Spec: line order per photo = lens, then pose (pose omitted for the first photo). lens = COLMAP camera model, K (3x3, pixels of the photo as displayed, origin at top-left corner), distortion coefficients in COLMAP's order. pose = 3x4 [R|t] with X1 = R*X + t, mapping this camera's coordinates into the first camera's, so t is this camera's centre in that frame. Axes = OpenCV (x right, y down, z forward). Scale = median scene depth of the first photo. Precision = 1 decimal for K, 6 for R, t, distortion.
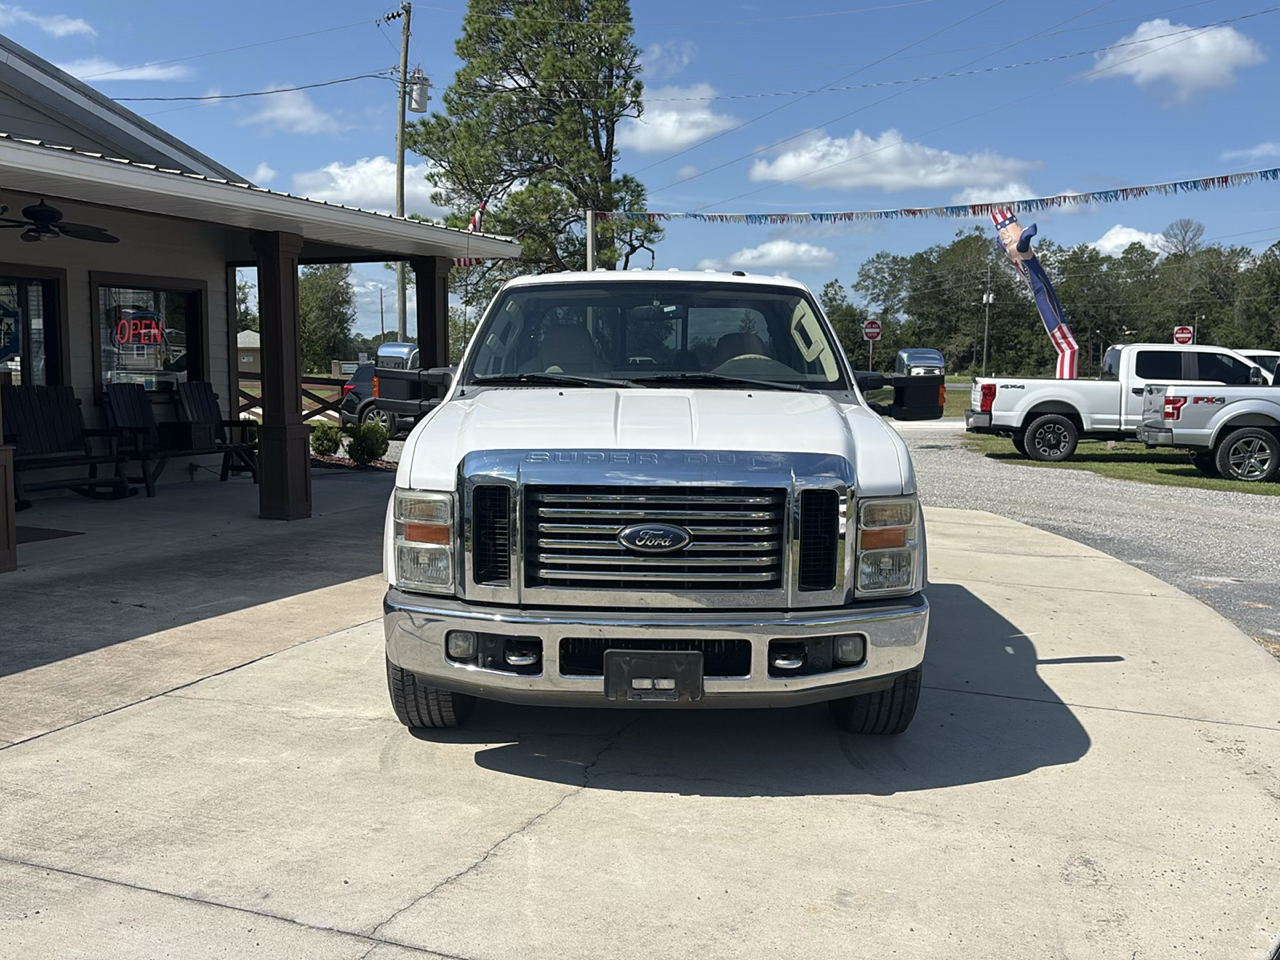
lens RADIAL K [[1271.3, 0, 638.9], [0, 1271.3, 451.7], [0, 0, 1]] dist [0.013317, 0.021409]
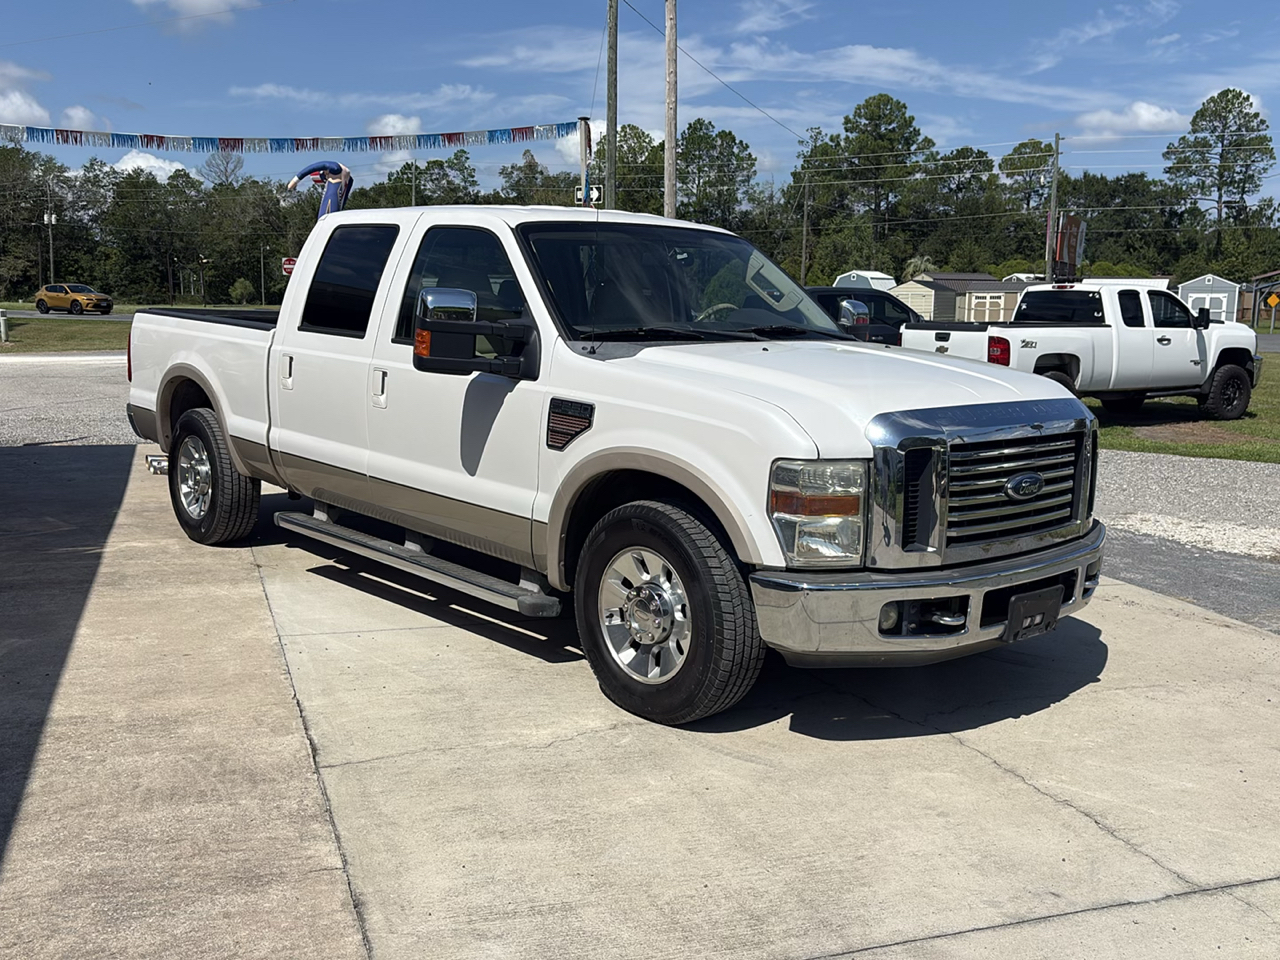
lens RADIAL K [[1255.8, 0, 636.1], [0, 1255.8, 483.2], [0, 0, 1]] dist [-0.002287, 0.064904]
pose [[0.727989, -0.094821, 0.679000, -0.916326], [0.037594, 0.994421, 0.098562, -0.049887], [-0.684557, -0.046226, 0.727492, 0.441946]]
